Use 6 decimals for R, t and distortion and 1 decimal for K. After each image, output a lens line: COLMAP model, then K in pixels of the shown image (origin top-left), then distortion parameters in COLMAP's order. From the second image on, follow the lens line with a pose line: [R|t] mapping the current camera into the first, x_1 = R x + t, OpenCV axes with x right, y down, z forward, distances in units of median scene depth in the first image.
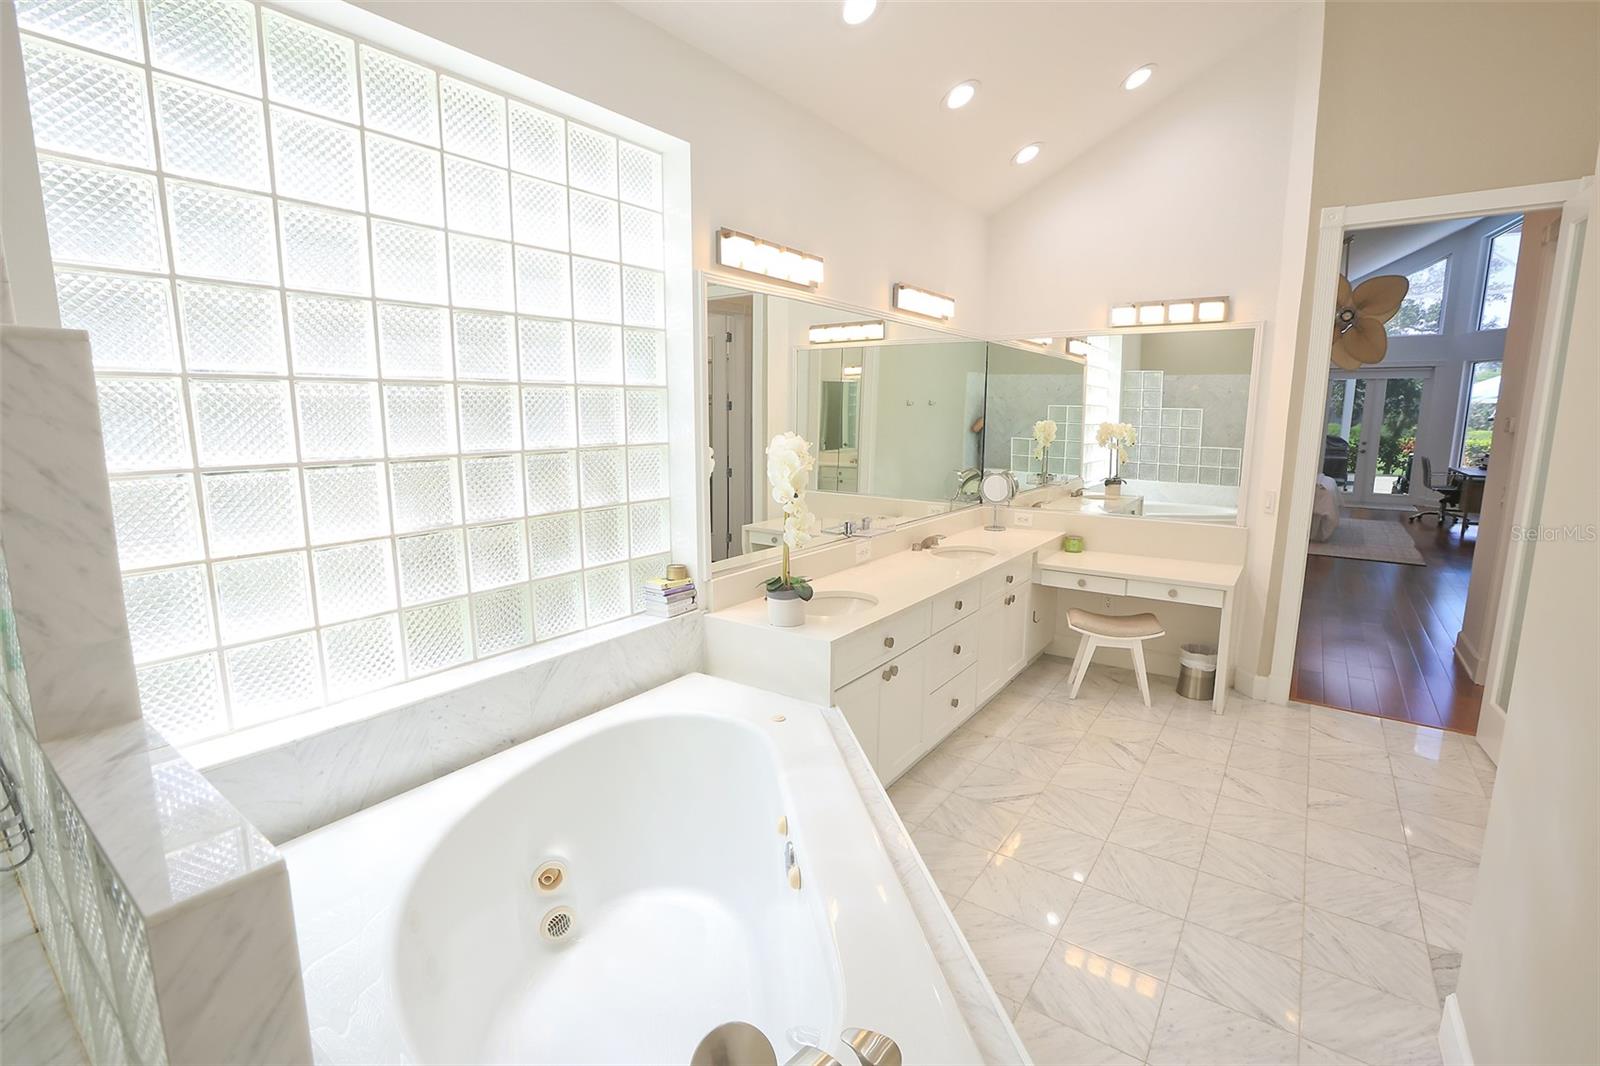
lens RADIAL K [[719.5, 0, 801.3], [0, 719.5, 518.6], [0, 0, 1]] dist [-0.030821, 0.003030]
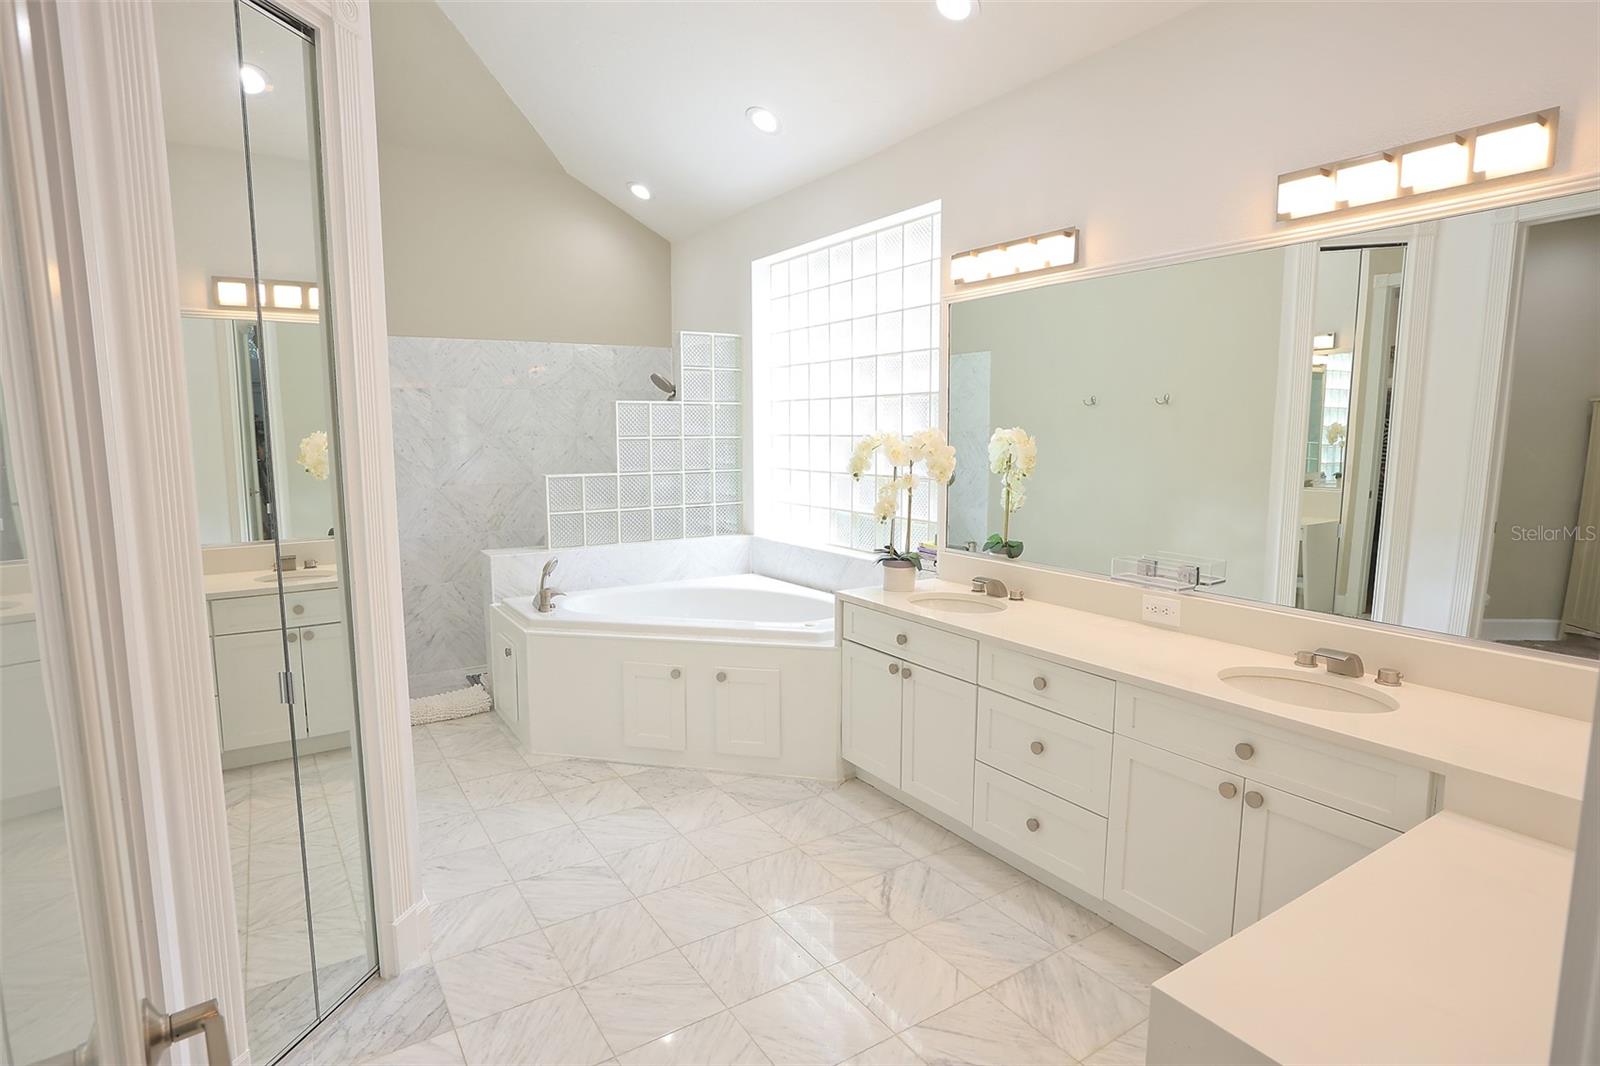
lens RADIAL K [[829.3, 0, 793.1], [0, 829.3, 546.5], [0, 0, 1]] dist [-0.020652, -0.000180]
pose [[-0.351383, 0.123395, -0.928064, 1.527284], [-0.159312, 0.968939, 0.189149, -0.179952], [0.922578, 0.214316, -0.320811, 1.504852]]
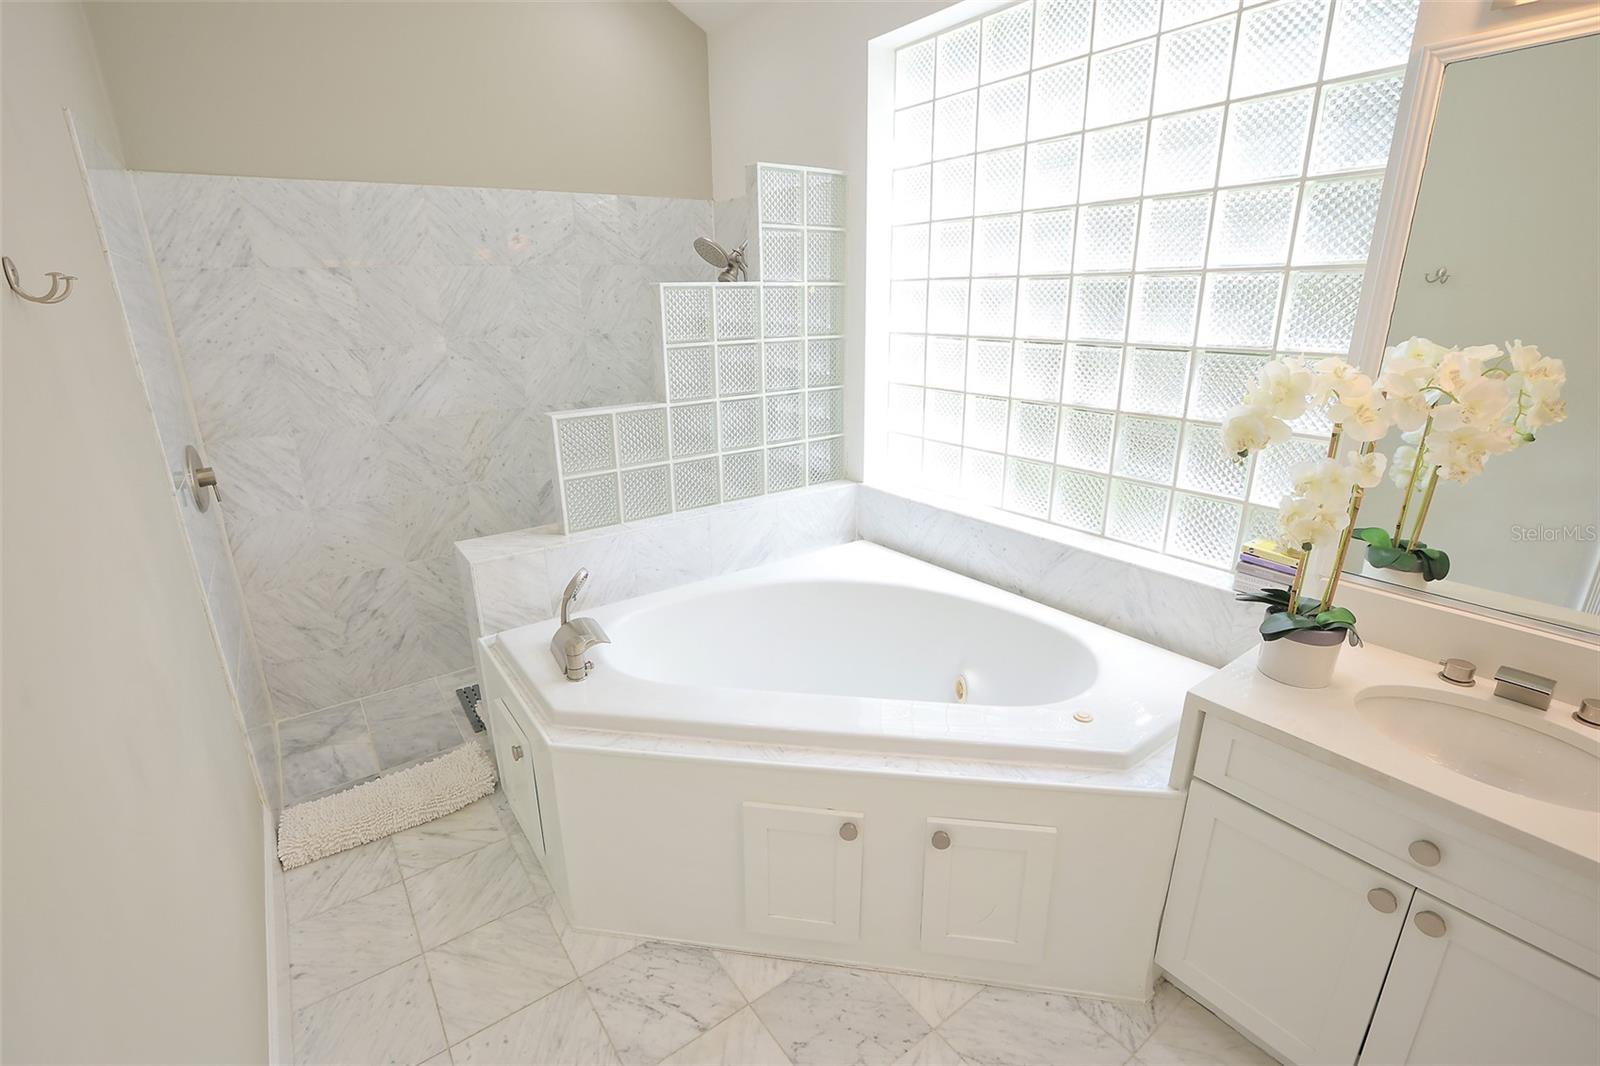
lens RADIAL K [[719.5, 0, 799.2], [0, 719.5, 531.4], [0, 0, 1]] dist [-0.030821, 0.003030]
pose [[-0.291581, 0.293016, -0.910561, 0.714744], [-0.149128, 0.926361, 0.345855, -0.127301], [0.944850, 0.236635, -0.226412, 0.861351]]
